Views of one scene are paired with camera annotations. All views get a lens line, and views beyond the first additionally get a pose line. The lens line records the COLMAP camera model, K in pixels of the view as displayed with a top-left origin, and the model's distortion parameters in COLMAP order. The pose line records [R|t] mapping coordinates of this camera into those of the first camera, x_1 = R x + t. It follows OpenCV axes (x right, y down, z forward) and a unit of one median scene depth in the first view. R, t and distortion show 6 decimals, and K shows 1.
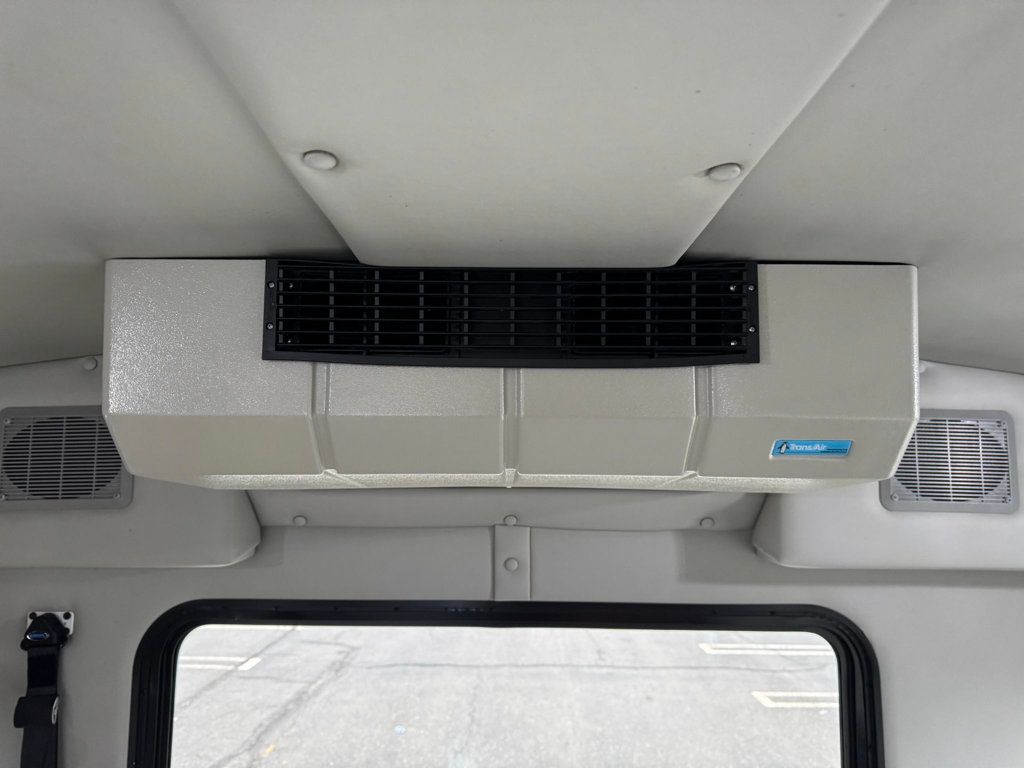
lens RADIAL K [[738.2, 0, 504.8], [0, 738.2, 380.9], [0, 0, 1]] dist [-0.022735, 0.001372]
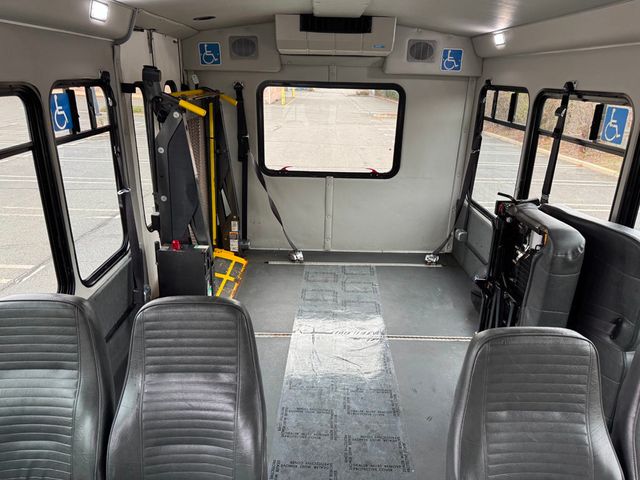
lens RADIAL K [[449.6, 0, 320.0], [0, 449.6, 240.0], [0, 0, 1]] dist [0.080004, -0.098639]
pose [[0.999856, 0.013726, 0.010005, -0.011772], [-0.016789, 0.887938, 0.459657, -0.019680], [-0.002574, -0.459759, 0.888040, -0.283950]]
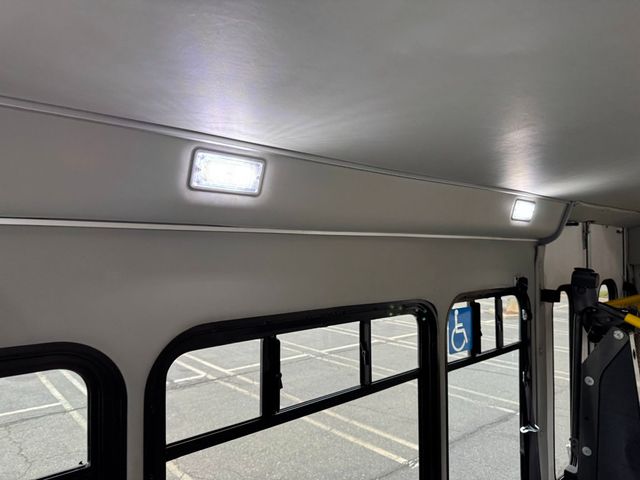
lens RADIAL K [[449.6, 0, 320.0], [0, 449.6, 240.0], [0, 0, 1]] dist [0.080004, -0.098639]
pose [[0.667245, -0.025871, -0.744389, -0.037757], [0.104290, 0.992797, 0.058978, -0.022100], [0.737501, -0.116985, 0.665136, -0.217110]]
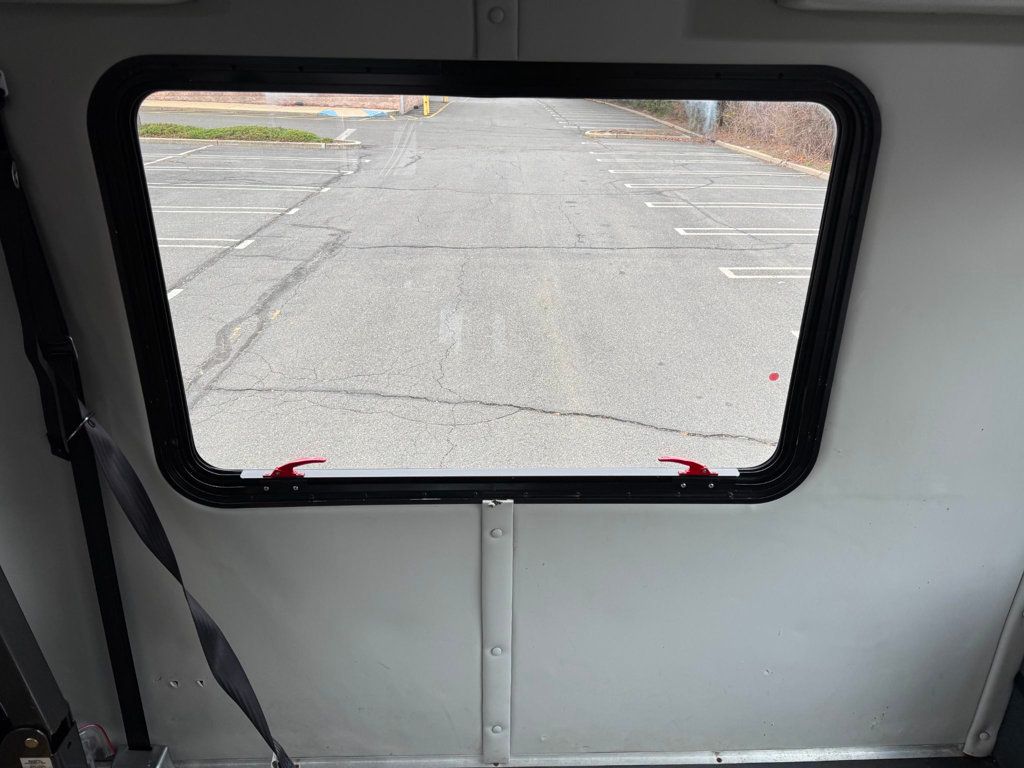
lens RADIAL K [[719.3, 0, 512.0], [0, 719.3, 384.0], [0, 0, 1]] dist [0.080004, -0.098639]
pose [[0.999535, -0.008910, 0.029173, -0.000231], [-0.007494, 0.855348, 0.518000, 0.023413], [-0.029568, -0.517977, 0.854883, 0.003670]]
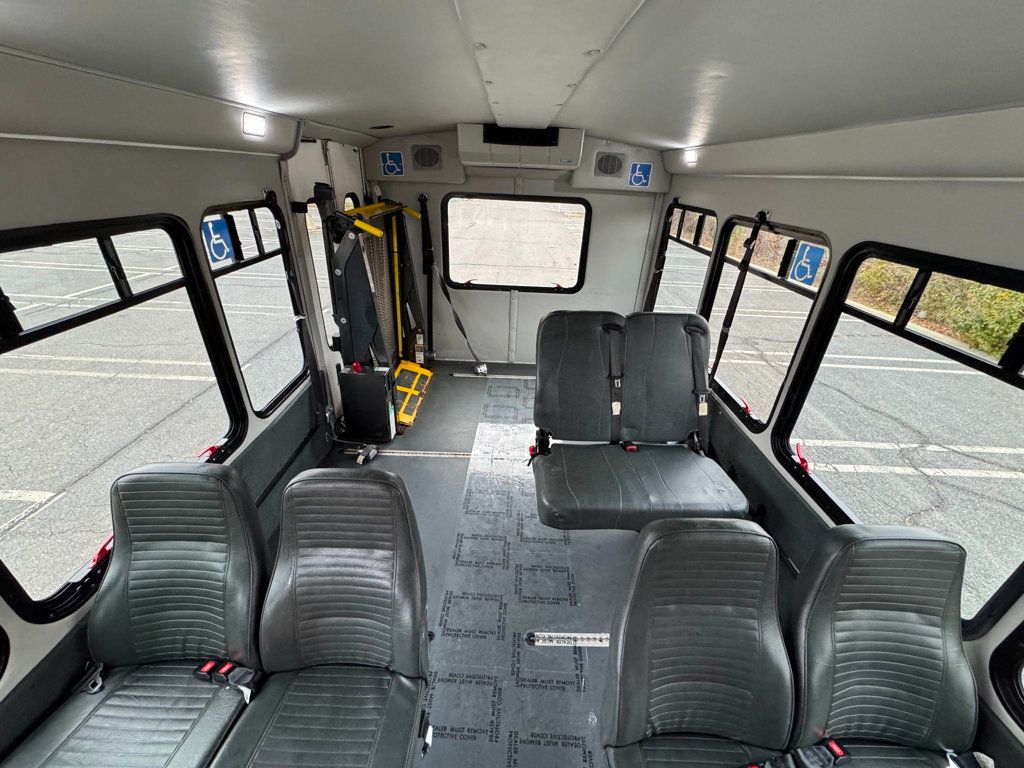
lens RADIAL K [[408.0, 0, 511.9], [0, 408.0, 381.9], [0, 0, 1]] dist [-0.001739, -0.000312]
pose [[0.999423, 0.030957, 0.013991, -0.004159], [-0.033409, 0.820960, 0.570008, -0.027643], [0.006159, -0.570146, 0.821520, -0.247797]]
